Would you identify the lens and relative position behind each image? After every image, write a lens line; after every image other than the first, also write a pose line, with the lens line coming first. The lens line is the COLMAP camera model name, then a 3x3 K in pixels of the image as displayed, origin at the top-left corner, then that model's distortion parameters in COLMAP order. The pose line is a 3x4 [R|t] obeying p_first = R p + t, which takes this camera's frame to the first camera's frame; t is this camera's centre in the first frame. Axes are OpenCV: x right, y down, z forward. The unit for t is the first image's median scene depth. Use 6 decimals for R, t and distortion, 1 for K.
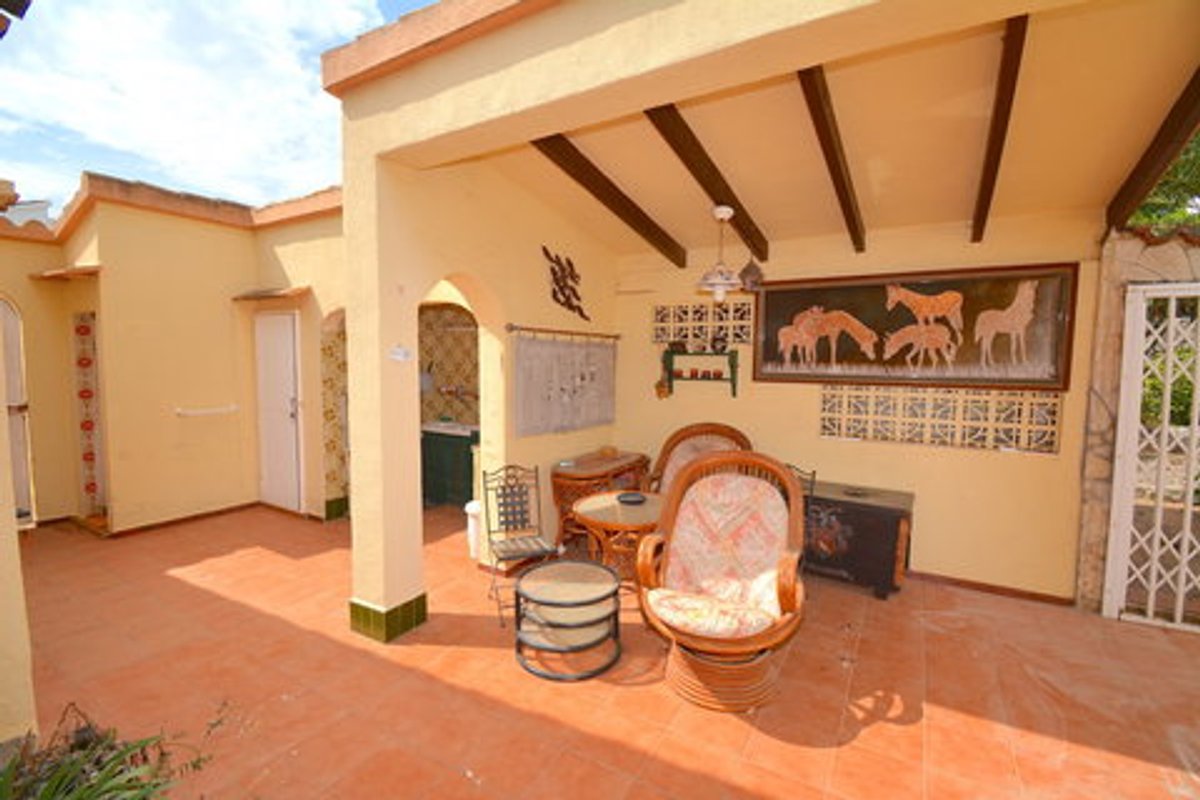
lens RADIAL K [[526.3, 0, 604.8], [0, 526.3, 402.2], [0, 0, 1]] dist [0.001953, -0.015100]
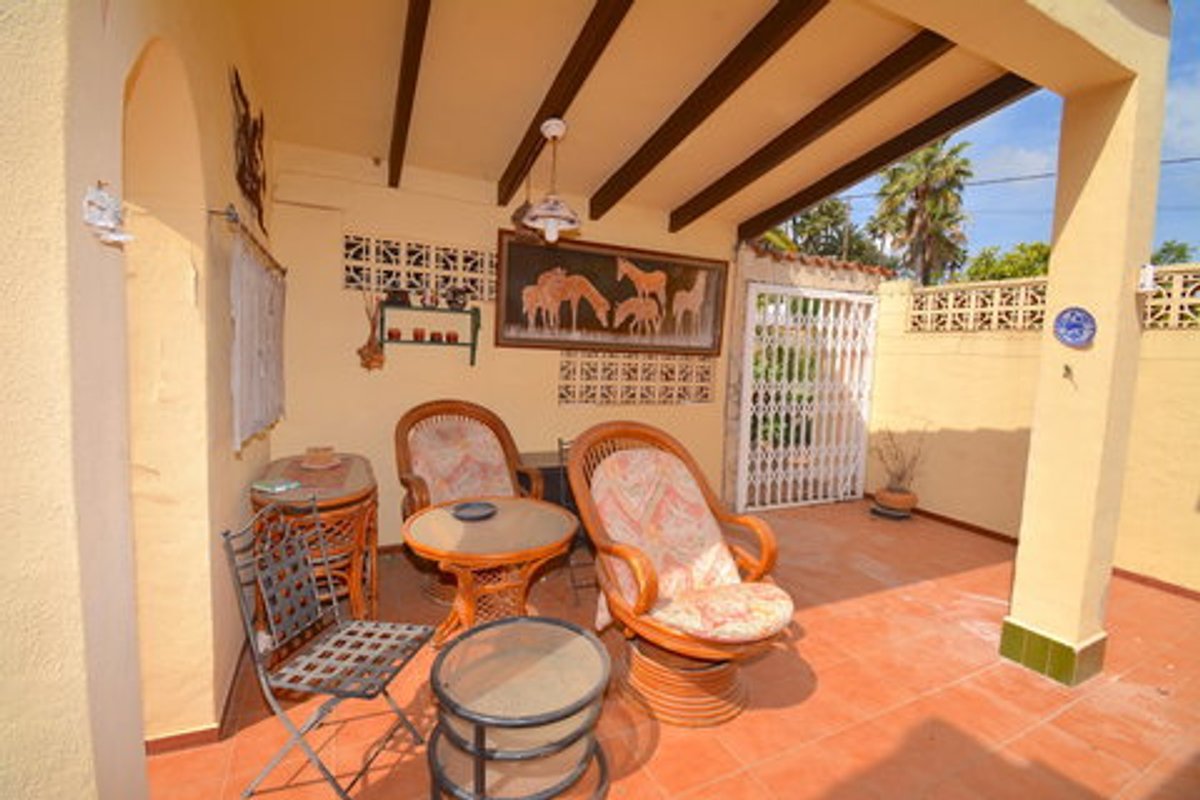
lens RADIAL K [[526.3, 0, 601.4], [0, 526.3, 395.7], [0, 0, 1]] dist [0.001953, -0.015100]
pose [[0.537319, -0.057034, 0.841448, -0.382283], [0.035575, 0.998355, 0.044952, 0.007881], [-0.842628, 0.005781, 0.538464, 0.445939]]
